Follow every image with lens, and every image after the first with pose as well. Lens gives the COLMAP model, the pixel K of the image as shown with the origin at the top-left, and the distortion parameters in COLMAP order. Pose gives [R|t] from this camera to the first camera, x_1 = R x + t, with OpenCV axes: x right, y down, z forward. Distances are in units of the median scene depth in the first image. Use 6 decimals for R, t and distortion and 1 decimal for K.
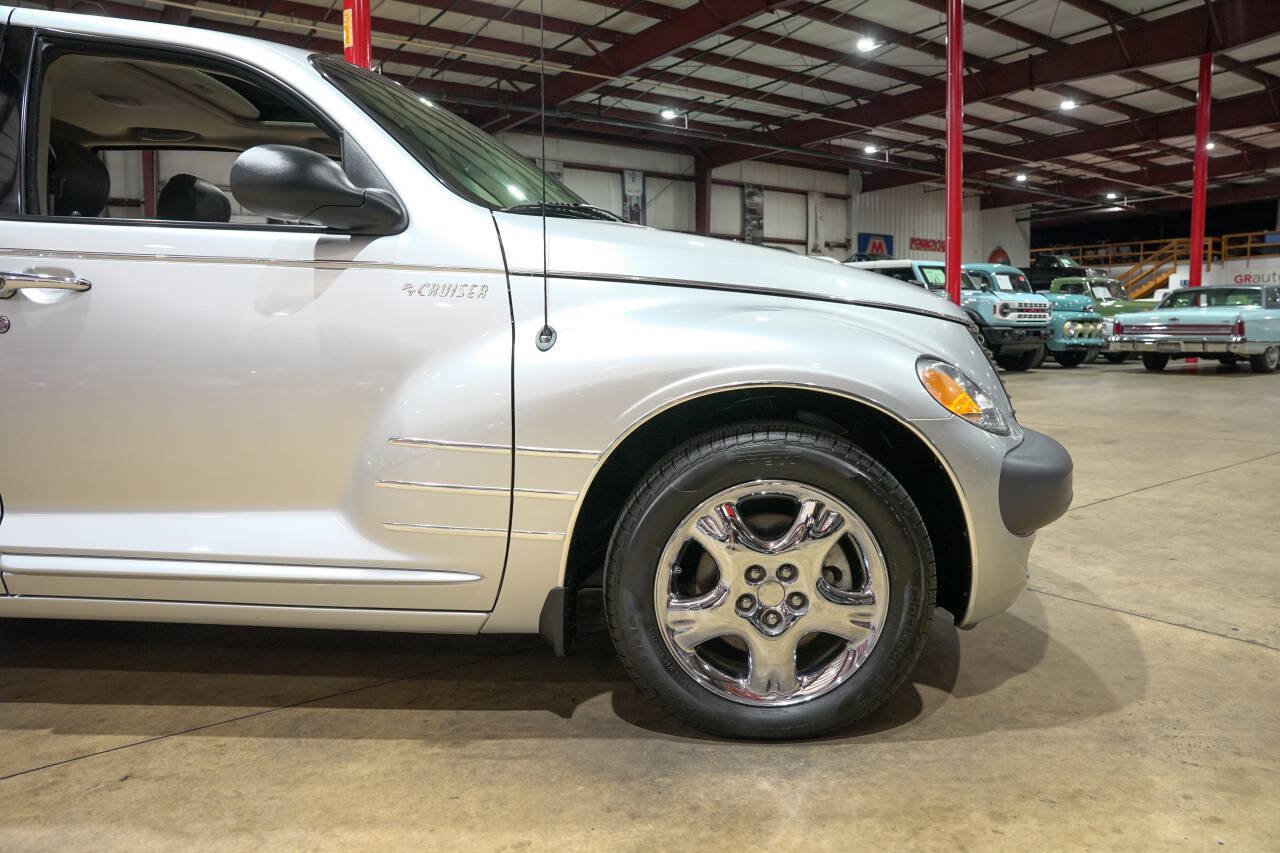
lens RADIAL K [[876.6, 0, 642.9], [0, 876.6, 423.2], [0, 0, 1]] dist [-0.138723, 0.107845]
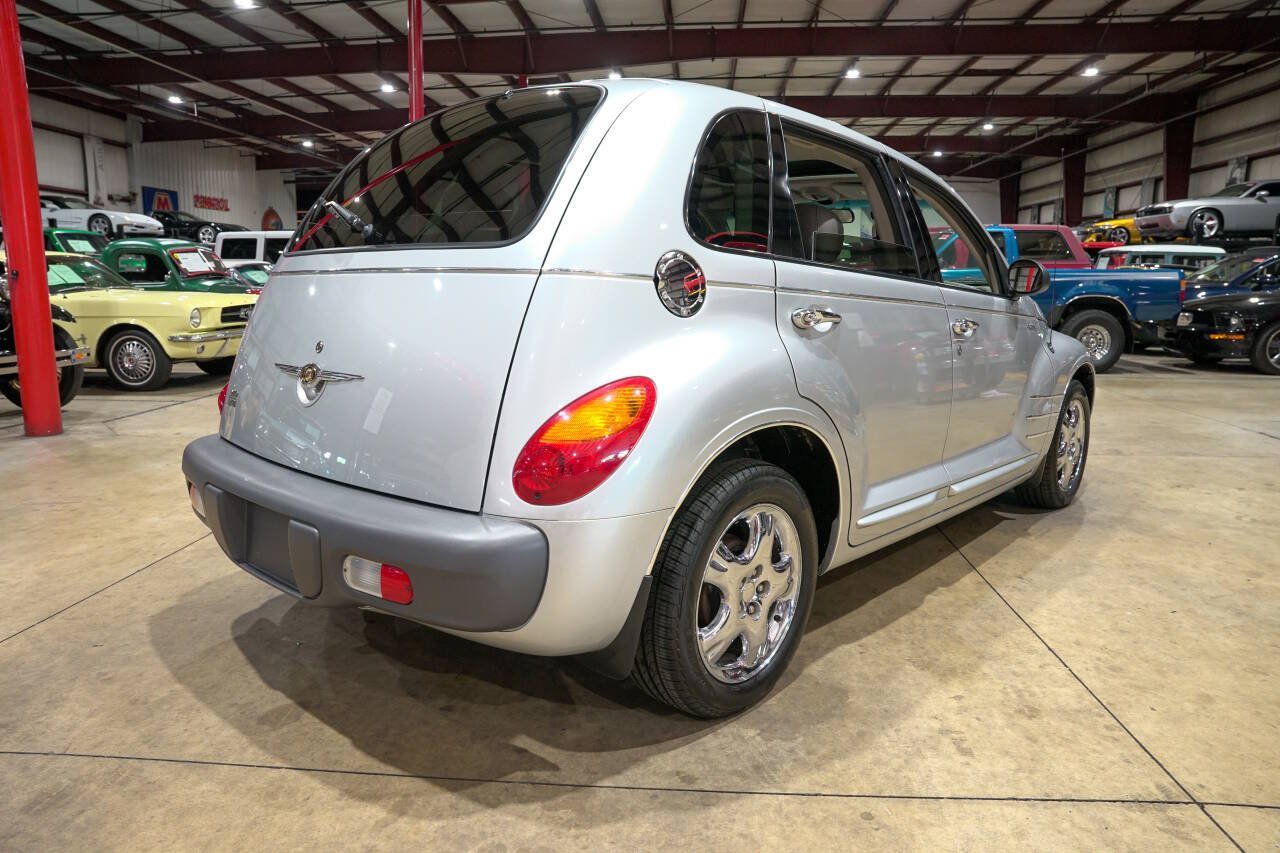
lens RADIAL K [[876.6, 0, 642.0], [0, 876.6, 427.6], [0, 0, 1]] dist [-0.138723, 0.107845]
pose [[0.639250, -0.114062, 0.760493, -2.068483], [0.071152, 0.993469, 0.089196, -0.133352], [-0.765701, -0.002908, 0.643191, 0.298114]]
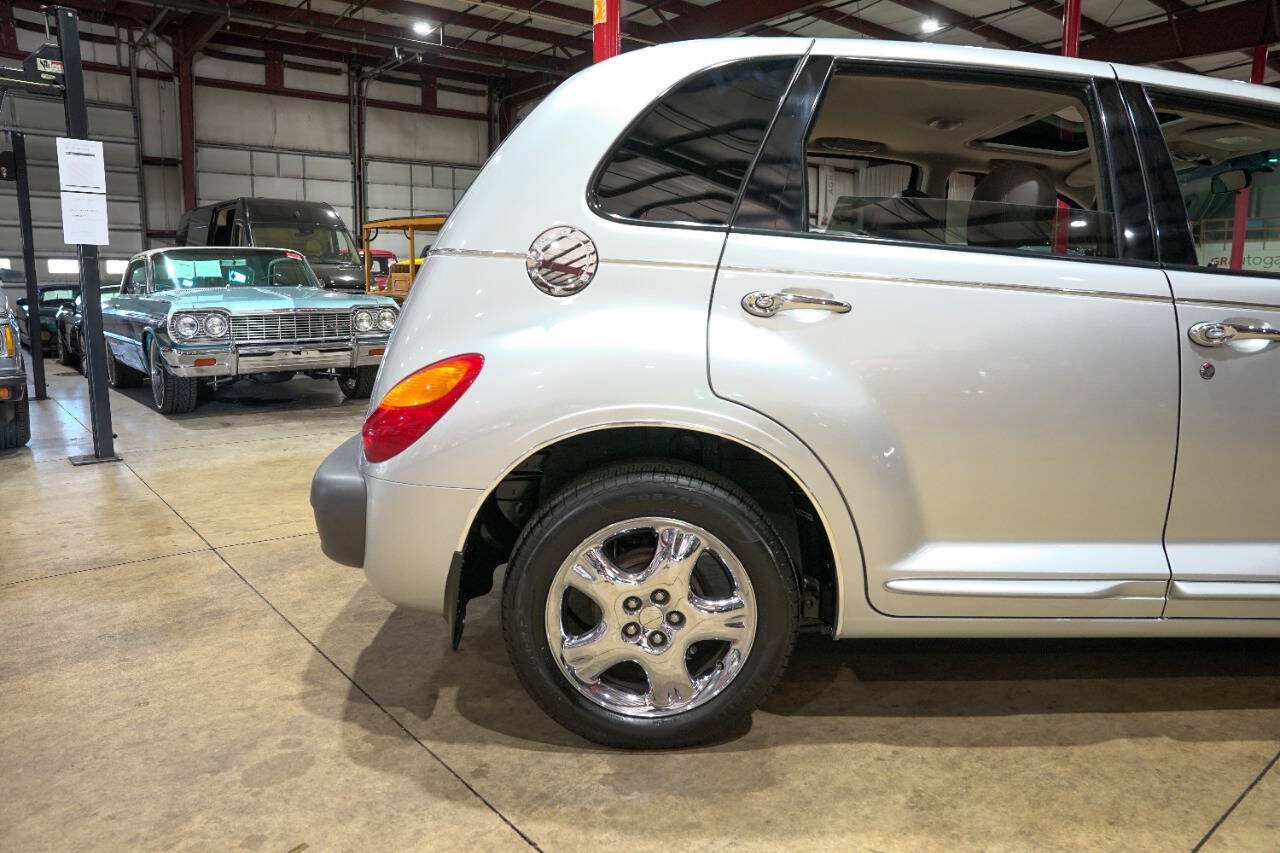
lens RADIAL K [[876.6, 0, 643.8], [0, 876.6, 427.2], [0, 0, 1]] dist [-0.138723, 0.107845]
pose [[0.997778, 0.005222, 0.066425, -1.273214], [-0.008120, 0.999023, 0.043440, -0.070985], [-0.066134, -0.043883, 0.996845, -0.026504]]
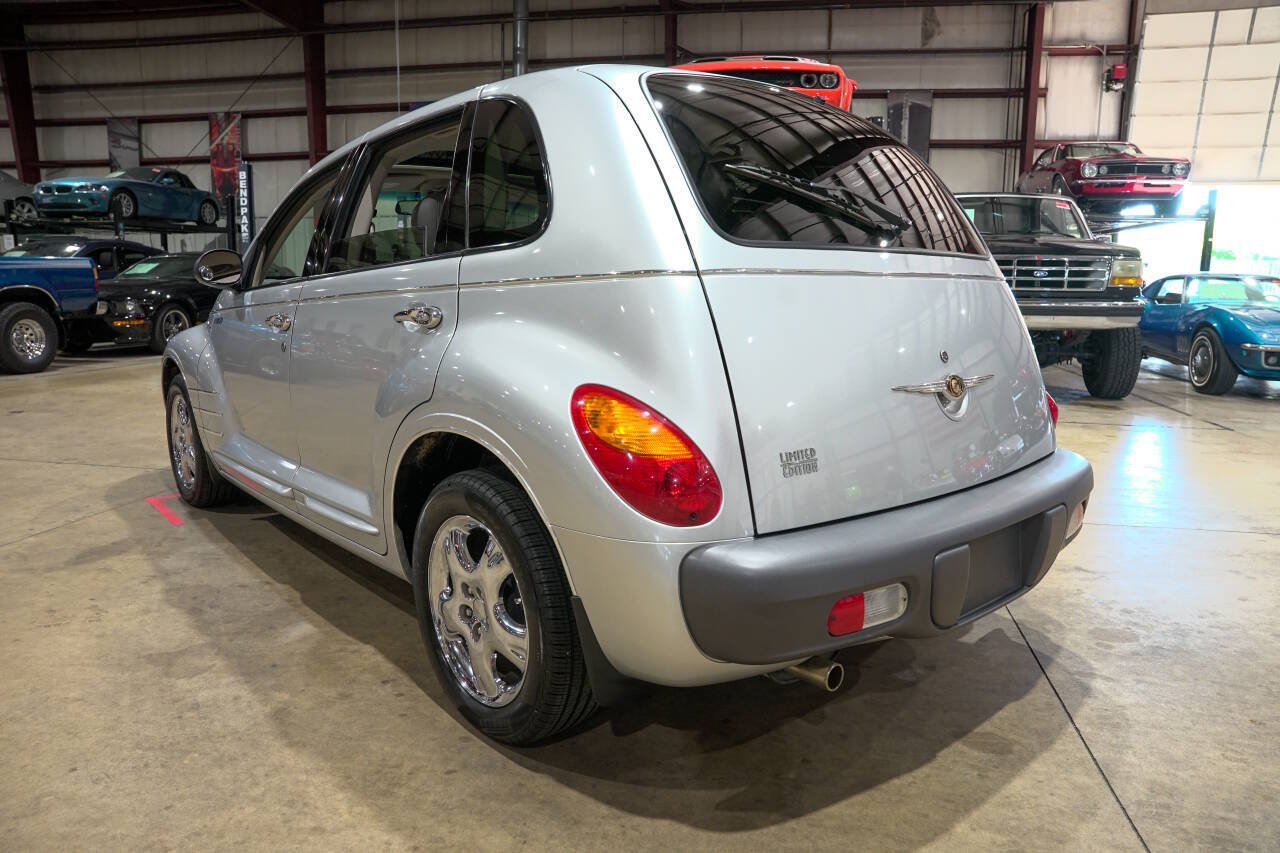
lens RADIAL K [[876.6, 0, 643.8], [0, 876.6, 427.1], [0, 0, 1]] dist [-0.138723, 0.107845]
pose [[-0.686239, -0.120297, 0.717359, -1.989801], [0.076858, 0.968716, 0.235972, -0.342942], [-0.723304, 0.217068, -0.655525, 2.164475]]
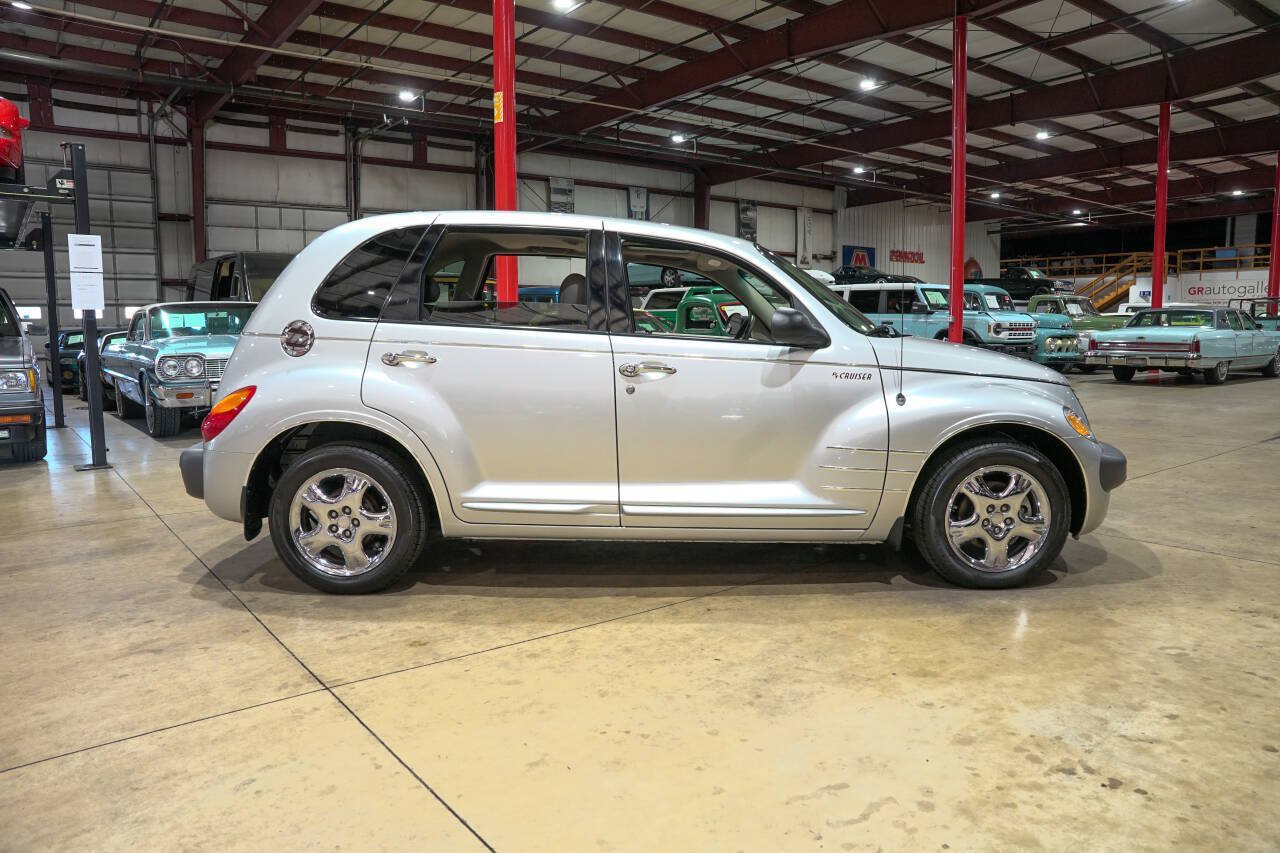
lens RADIAL K [[876.6, 0, 643.2], [0, 876.6, 428.5], [0, 0, 1]] dist [-0.138723, 0.107845]
pose [[0.999162, 0.000523, 0.040917, -0.669501], [-0.000758, 0.999983, 0.005714, -0.030248], [-0.040913, -0.005741, 0.999146, -0.887423]]
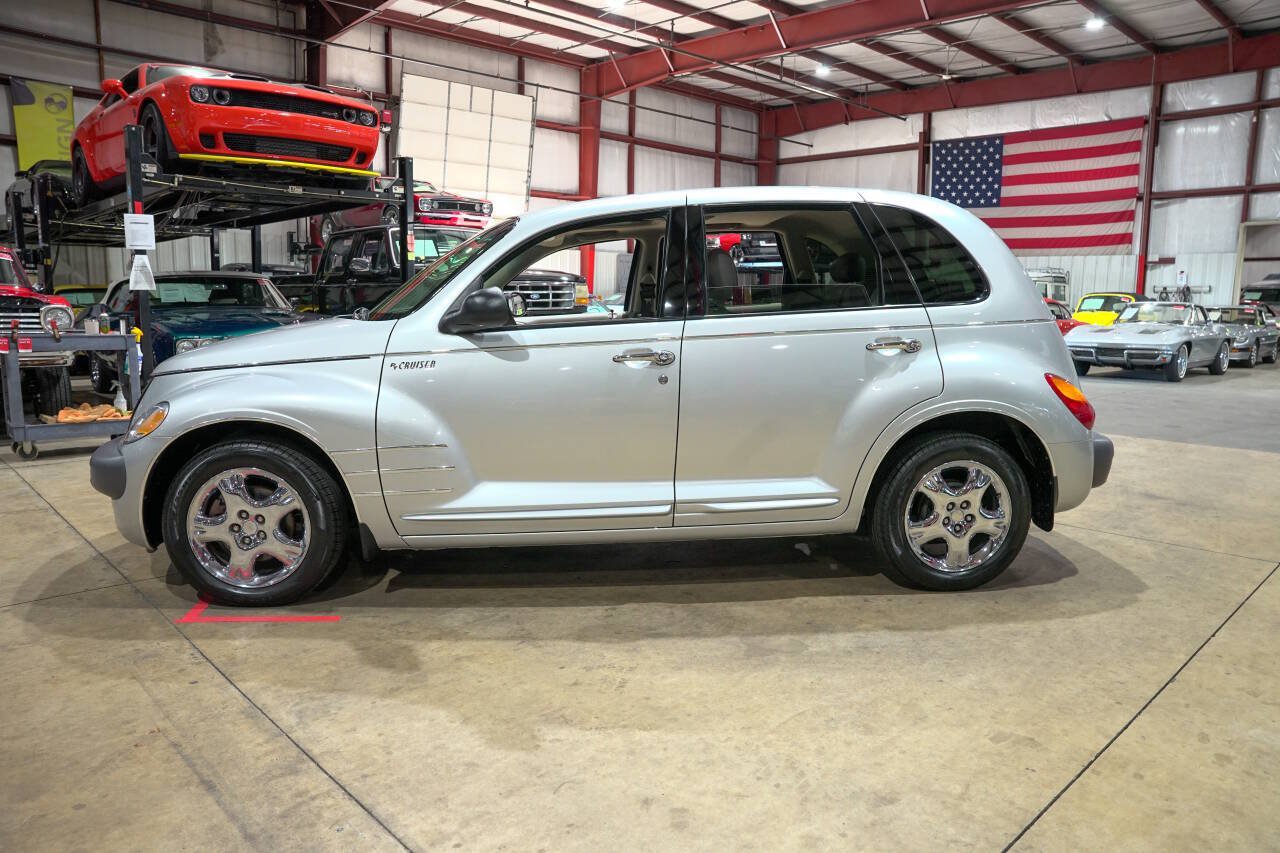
lens RADIAL K [[876.6, 0, 643.2], [0, 876.6, 429.8], [0, 0, 1]] dist [-0.138723, 0.107845]
pose [[-0.990265, 0.020343, -0.137704, -0.339997], [-0.015491, 0.967012, 0.254261, -0.497427], [0.138333, 0.253919, -0.957282, 3.169086]]
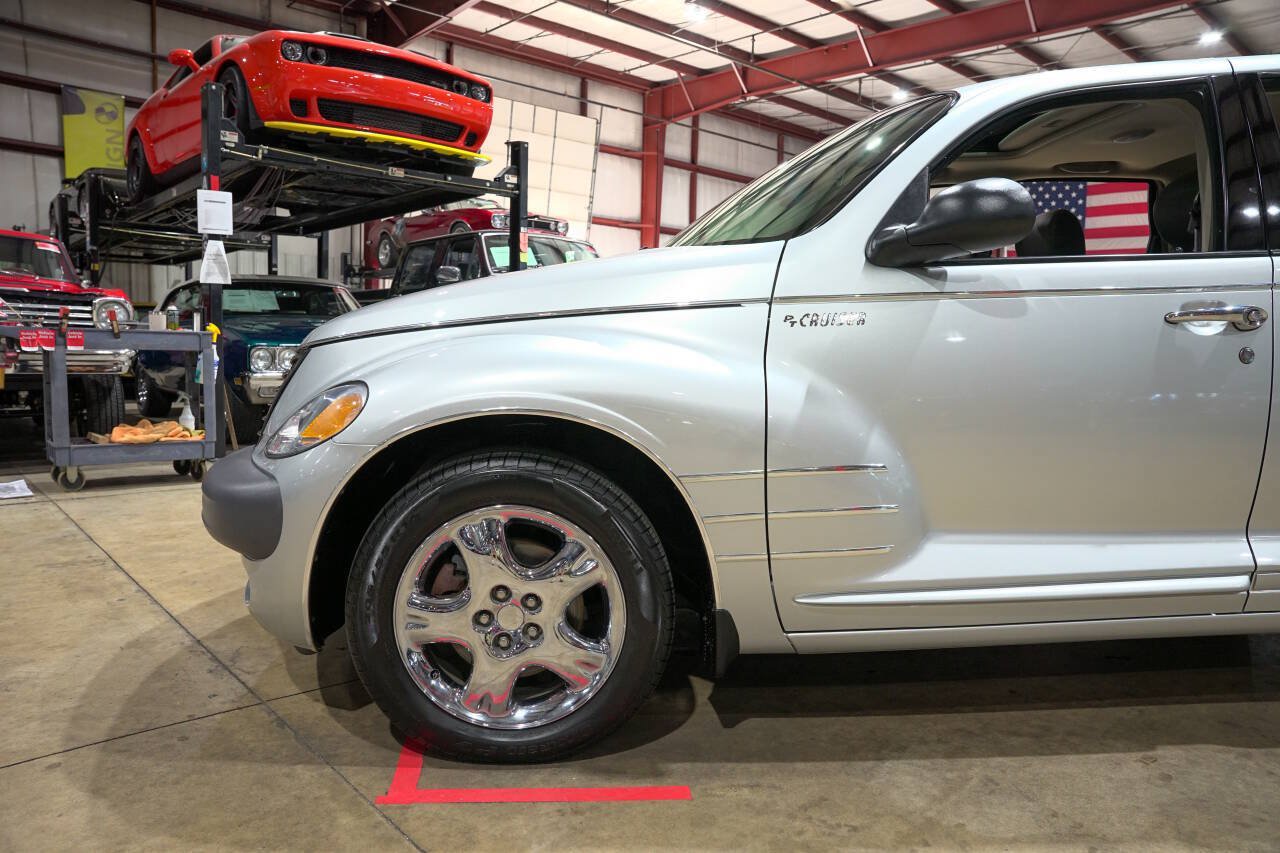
lens RADIAL K [[876.6, 0, 643.6], [0, 876.6, 427.7], [0, 0, 1]] dist [-0.138723, 0.107845]
pose [[-0.993133, 0.002619, -0.116959, 0.122437], [-0.021421, 0.978777, 0.203807, -0.277169], [0.115010, 0.204913, -0.972000, 2.433895]]
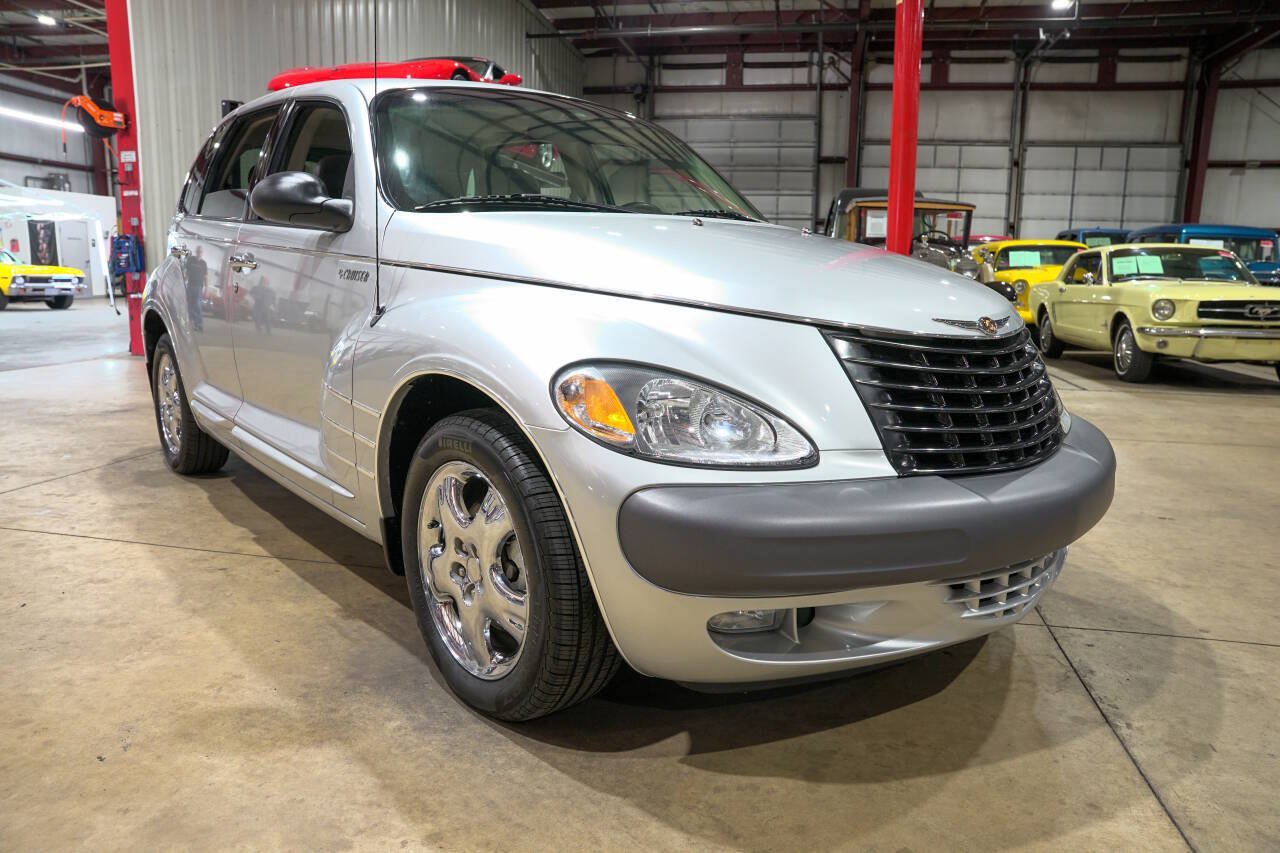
lens RADIAL K [[876.6, 0, 643.1], [0, 876.6, 423.2], [0, 0, 1]] dist [-0.138723, 0.107845]
pose [[0.678452, 0.148416, -0.719497, 0.846448], [-0.106360, 0.988906, 0.103696, -0.092517], [0.726905, 0.006173, 0.686711, 0.348699]]
